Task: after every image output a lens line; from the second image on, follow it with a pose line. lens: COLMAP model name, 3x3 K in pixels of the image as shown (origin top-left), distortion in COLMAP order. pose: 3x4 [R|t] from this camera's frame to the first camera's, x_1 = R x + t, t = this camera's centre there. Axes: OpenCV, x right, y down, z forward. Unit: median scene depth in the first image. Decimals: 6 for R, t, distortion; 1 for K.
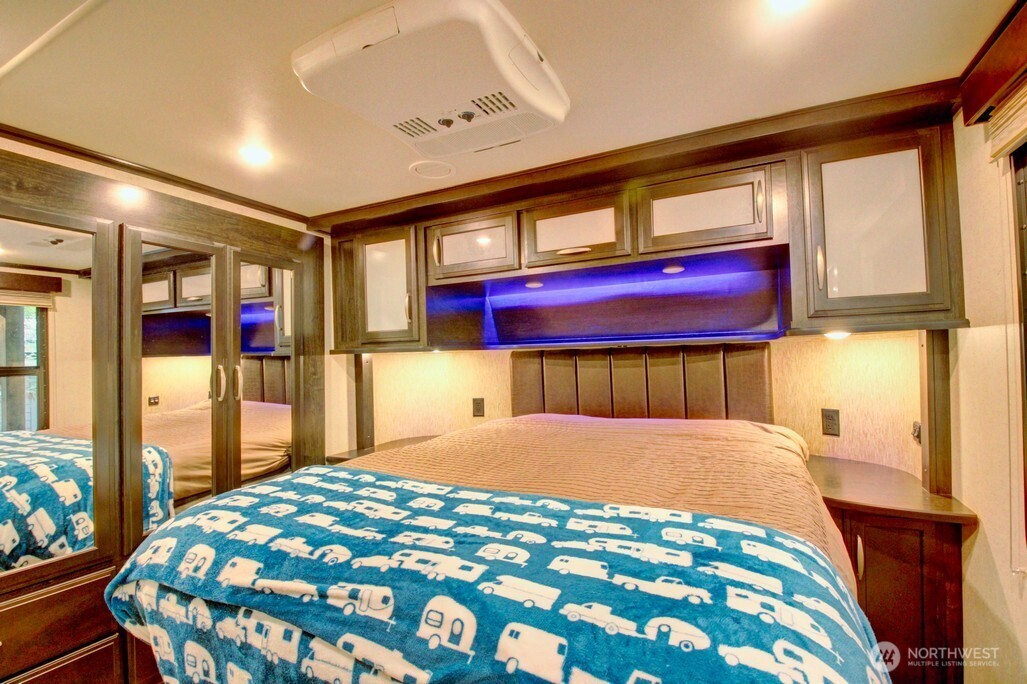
lens RADIAL K [[476.6, 0, 509.8], [0, 476.6, 346.9], [0, 0, 1]] dist [0.010694, -0.022997]
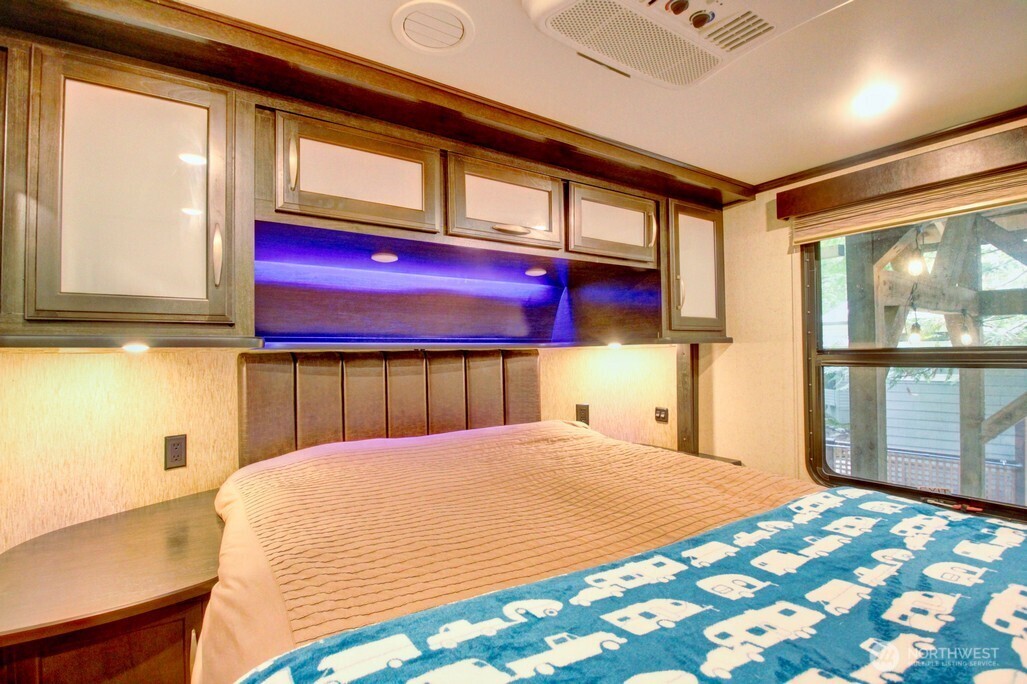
lens RADIAL K [[476.6, 0, 509.8], [0, 476.6, 346.9], [0, 0, 1]] dist [0.010694, -0.022997]
pose [[0.496253, 0.033787, 0.867520, -0.820577], [-0.015928, 0.999429, -0.029812, 0.033155], [-0.868032, 0.000976, 0.496508, 0.877655]]
